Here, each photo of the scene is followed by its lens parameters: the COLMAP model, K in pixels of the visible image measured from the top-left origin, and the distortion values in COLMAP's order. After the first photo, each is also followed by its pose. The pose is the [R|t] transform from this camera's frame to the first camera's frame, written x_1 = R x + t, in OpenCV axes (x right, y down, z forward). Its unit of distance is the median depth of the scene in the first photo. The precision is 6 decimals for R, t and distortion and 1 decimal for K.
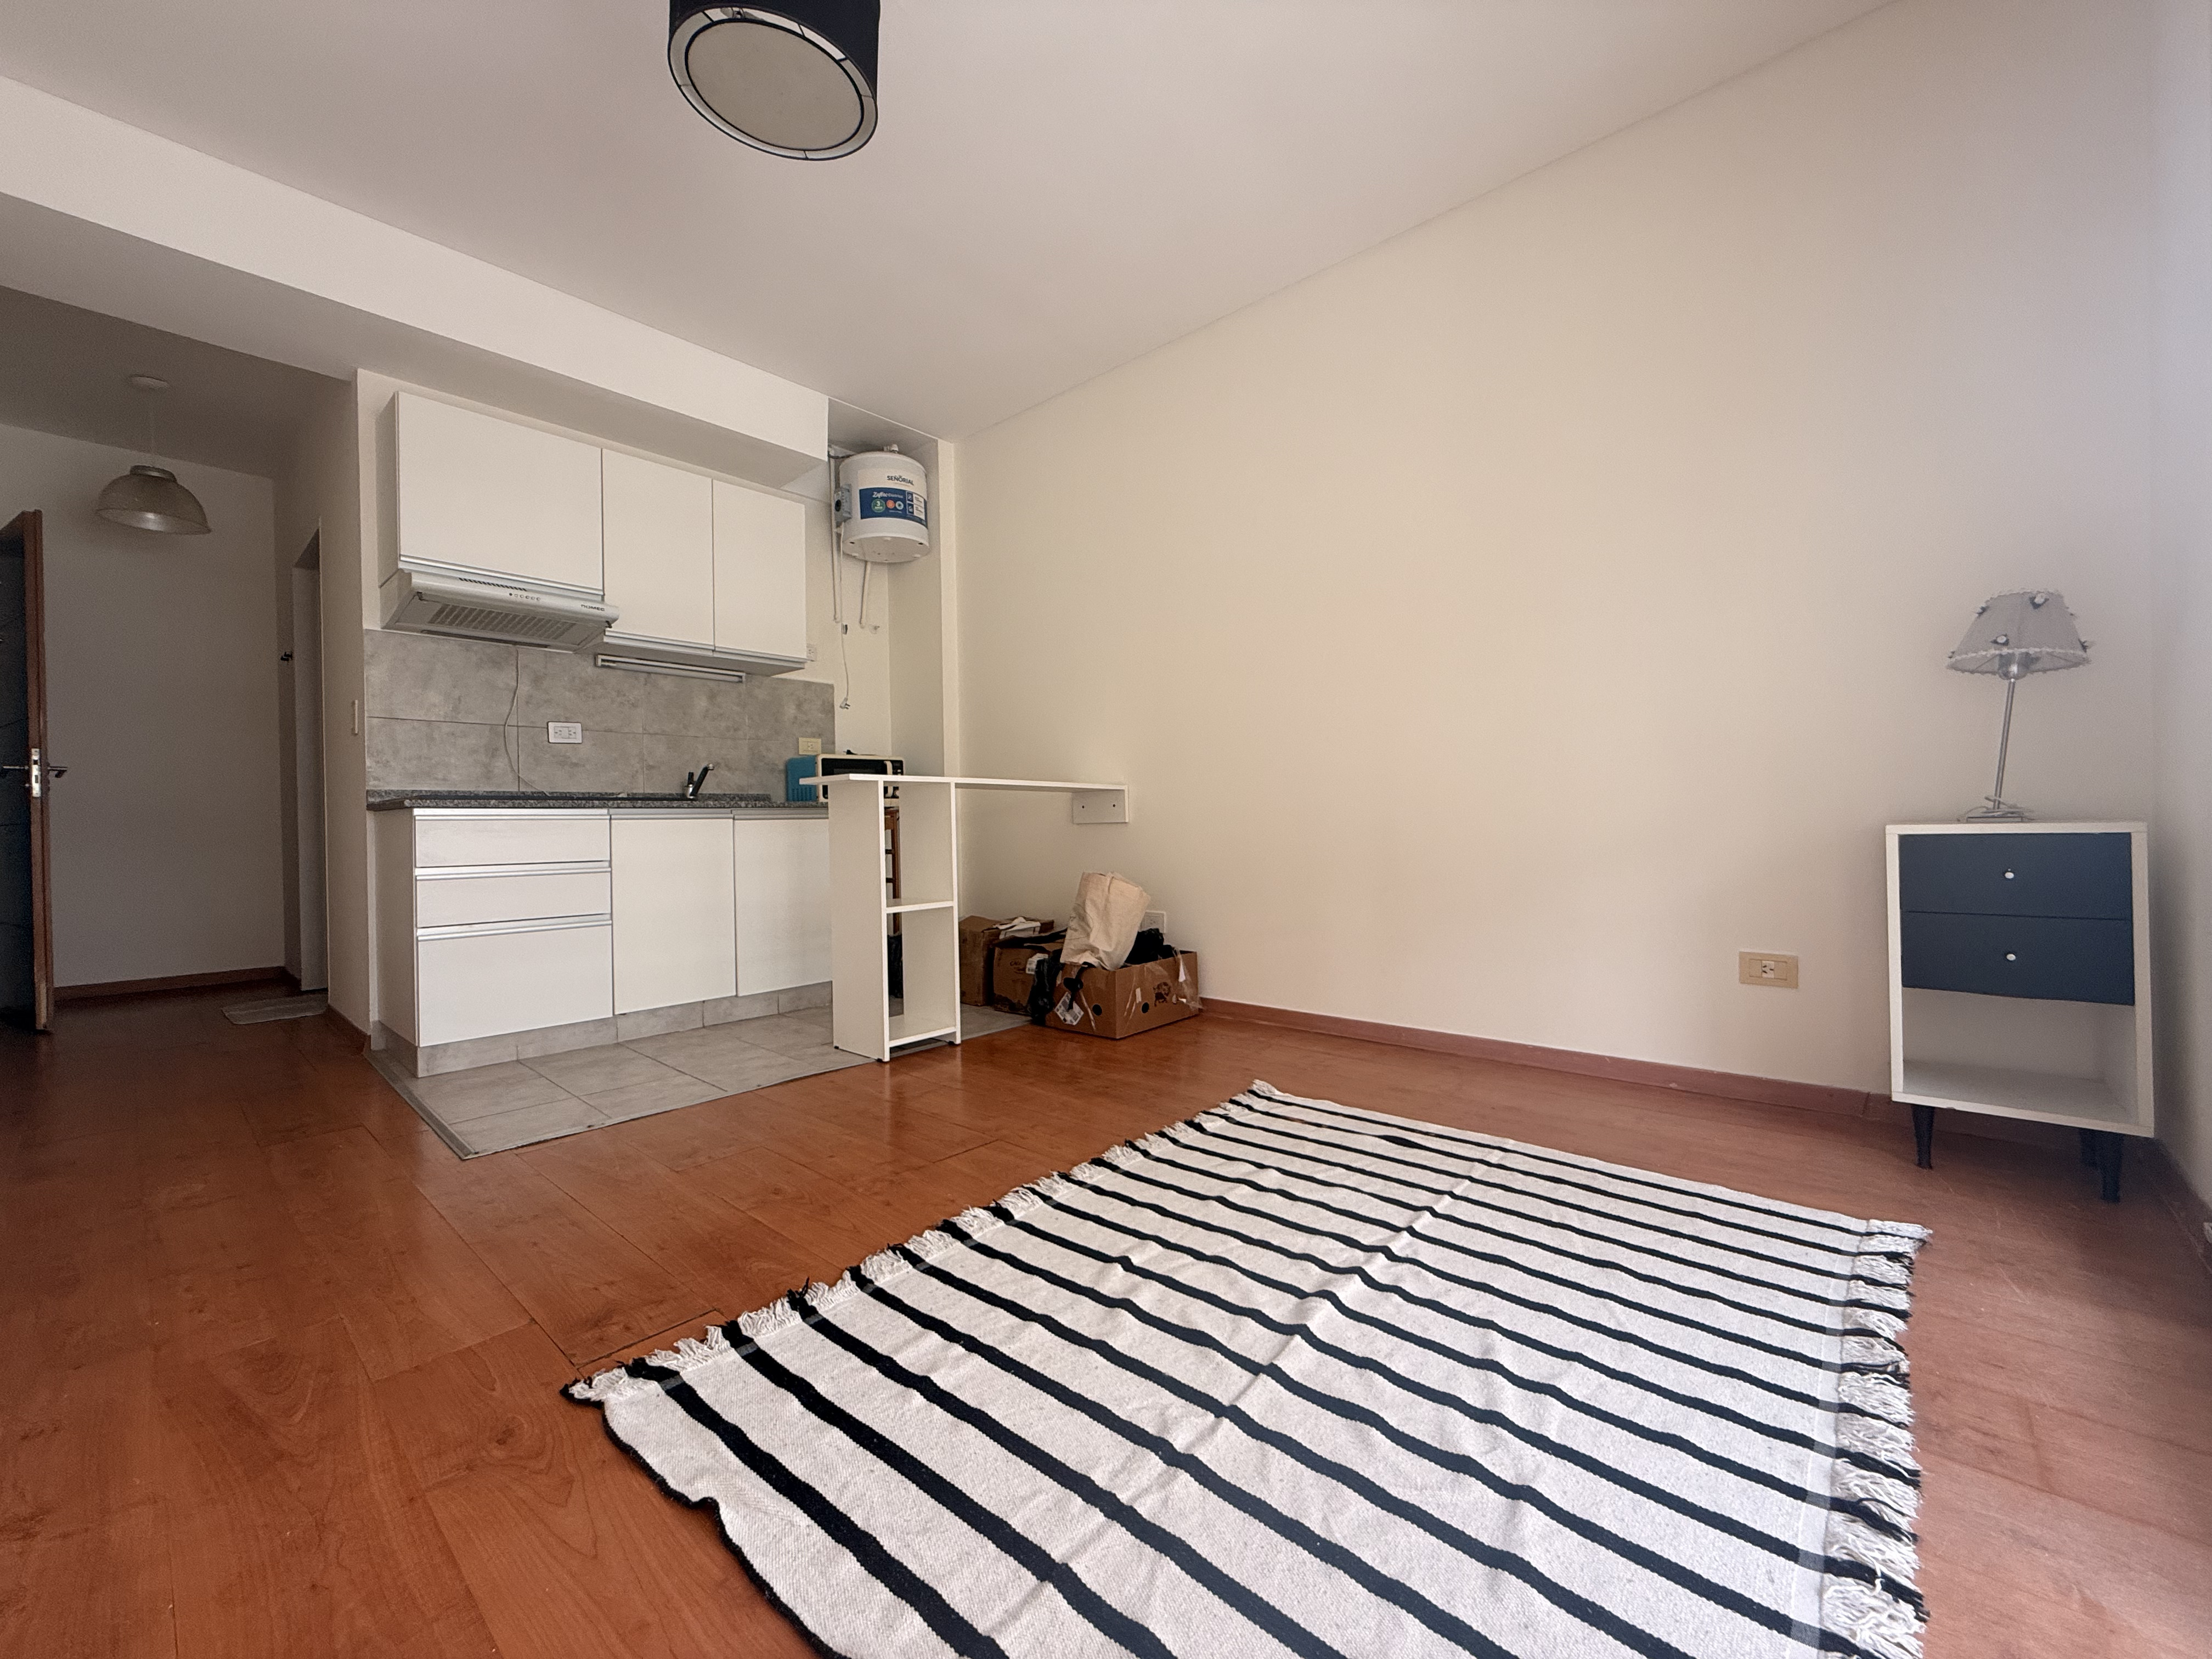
lens RADIAL K [[886.4, 0, 1103.8], [0, 886.4, 827.0], [0, 0, 1]] dist [0.000926, 0.000264]
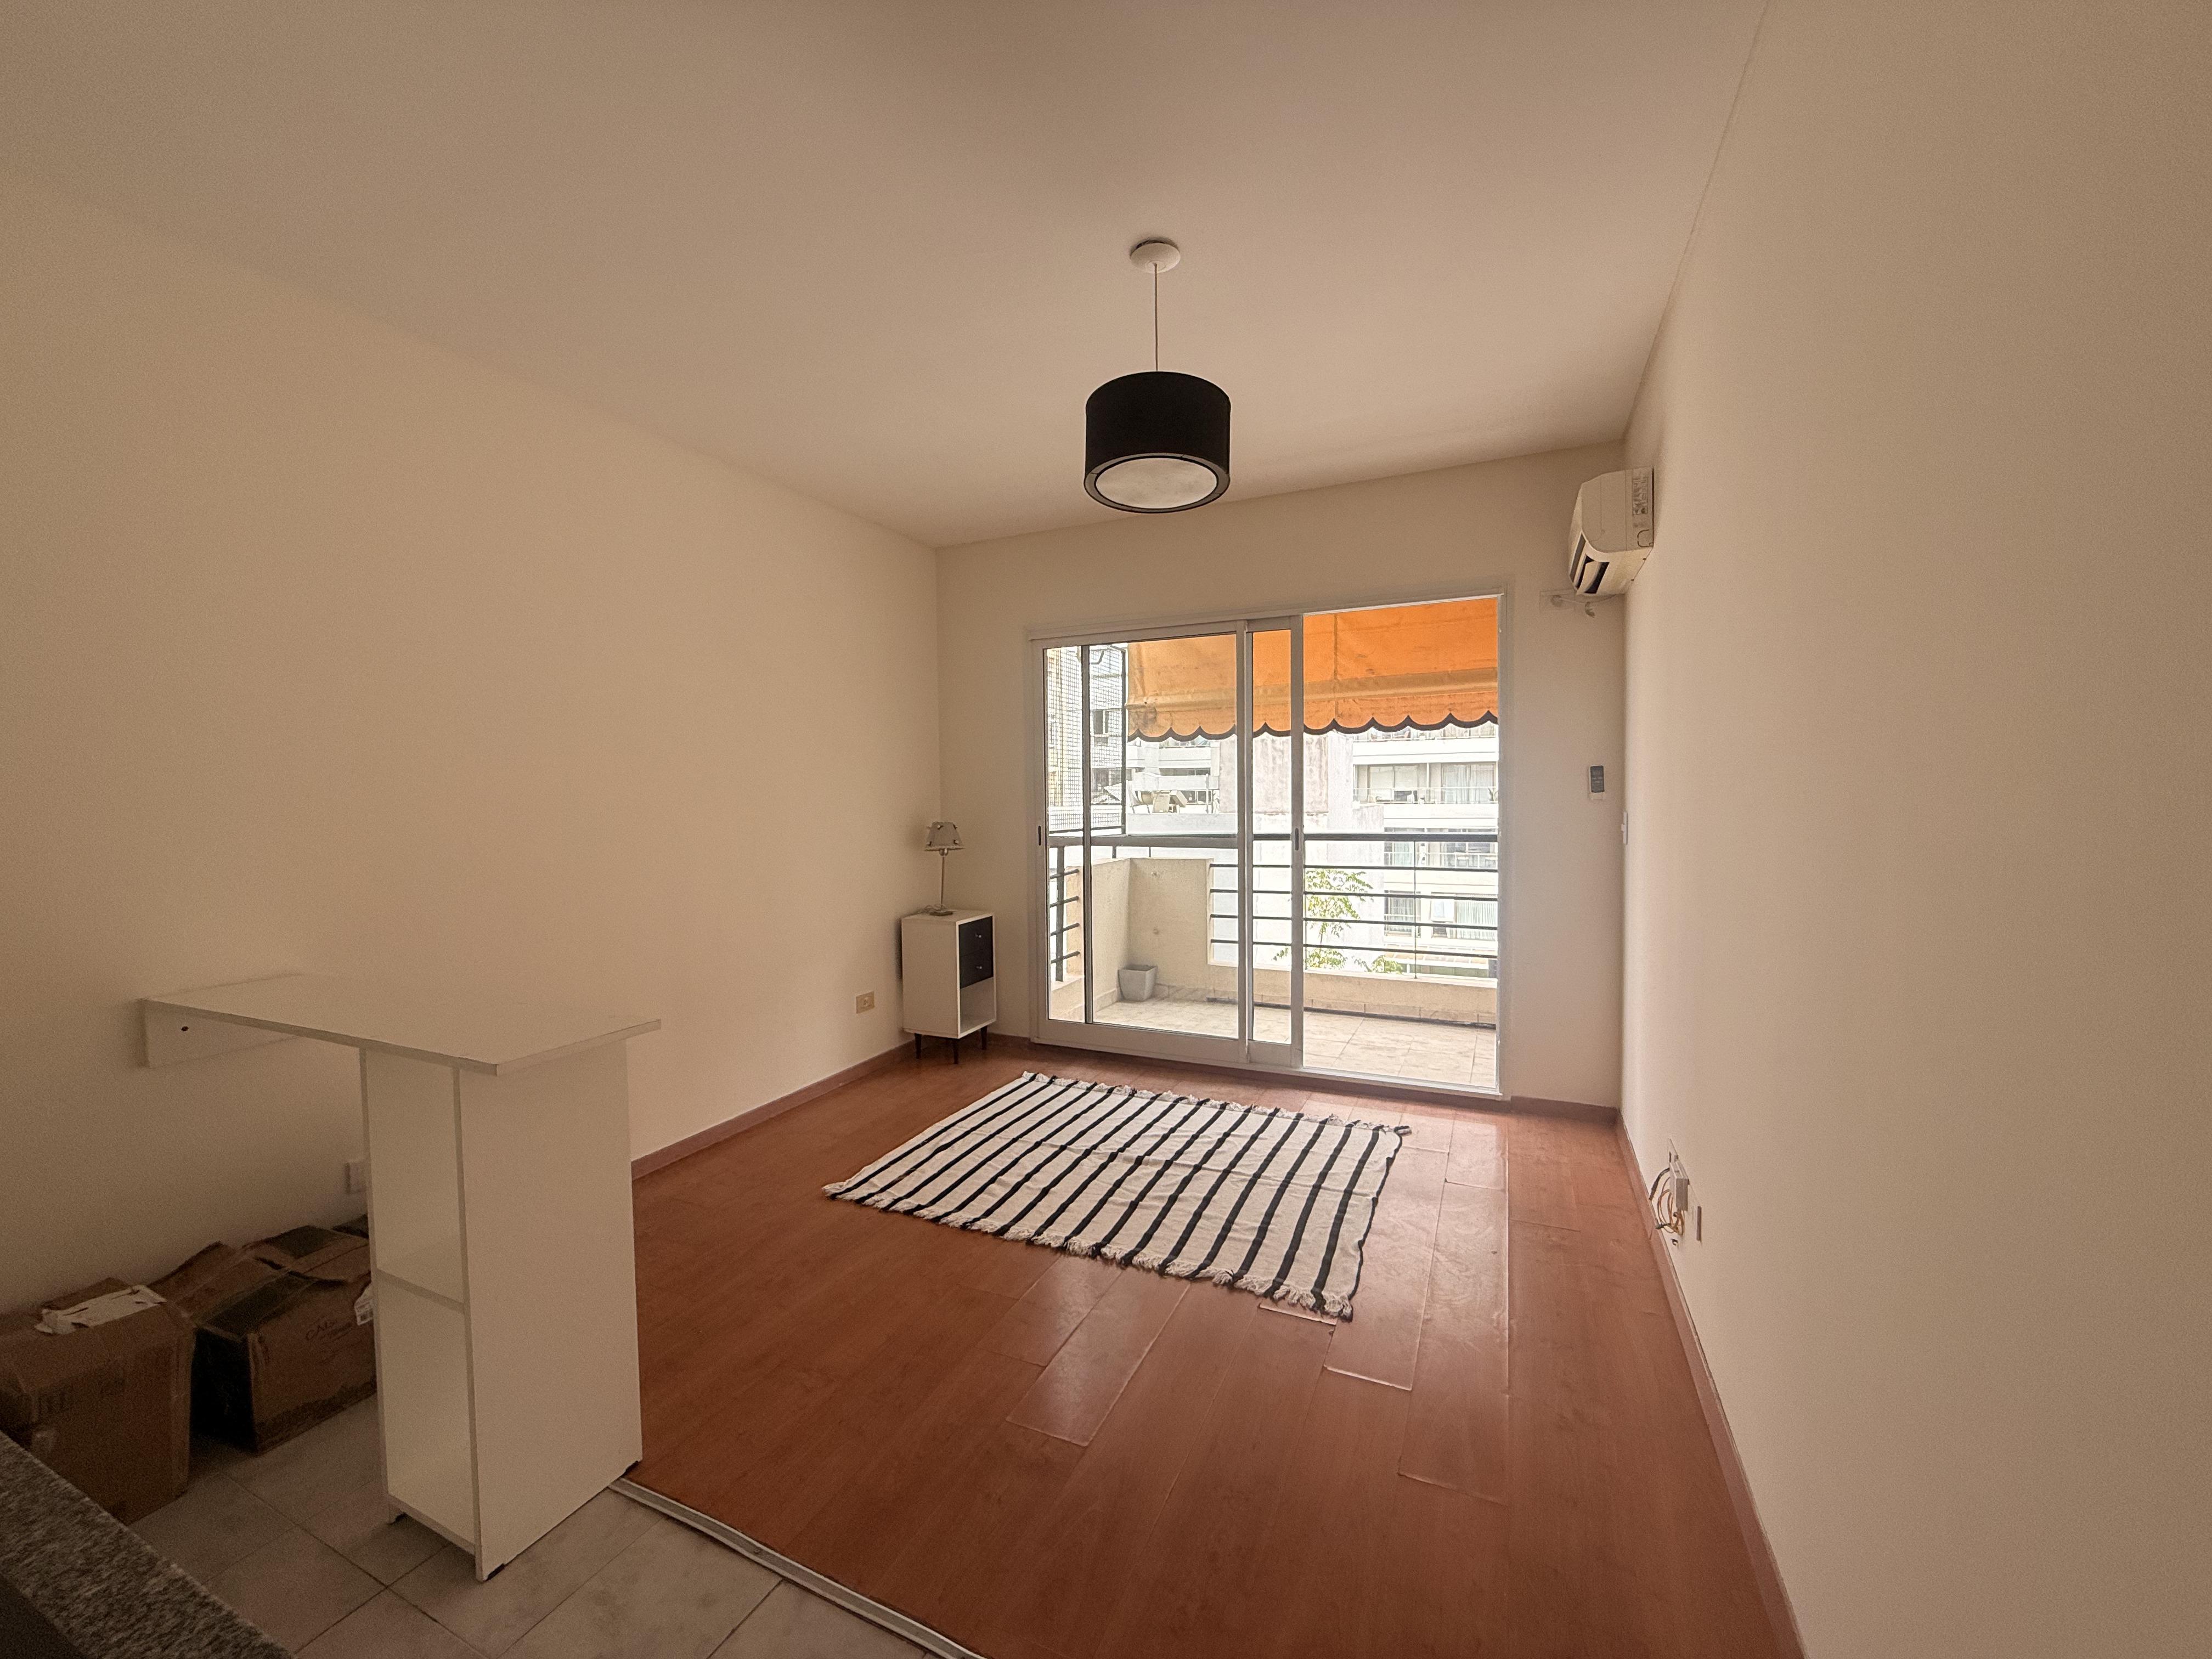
lens RADIAL K [[886.4, 0, 1103.8], [0, 886.4, 827.0], [0, 0, 1]] dist [0.000926, 0.000264]
pose [[-0.294830, -0.021756, 0.955302, -1.163686], [0.019084, 0.999407, 0.028650, -0.249021], [-0.955359, 0.026678, -0.294241, 1.053825]]
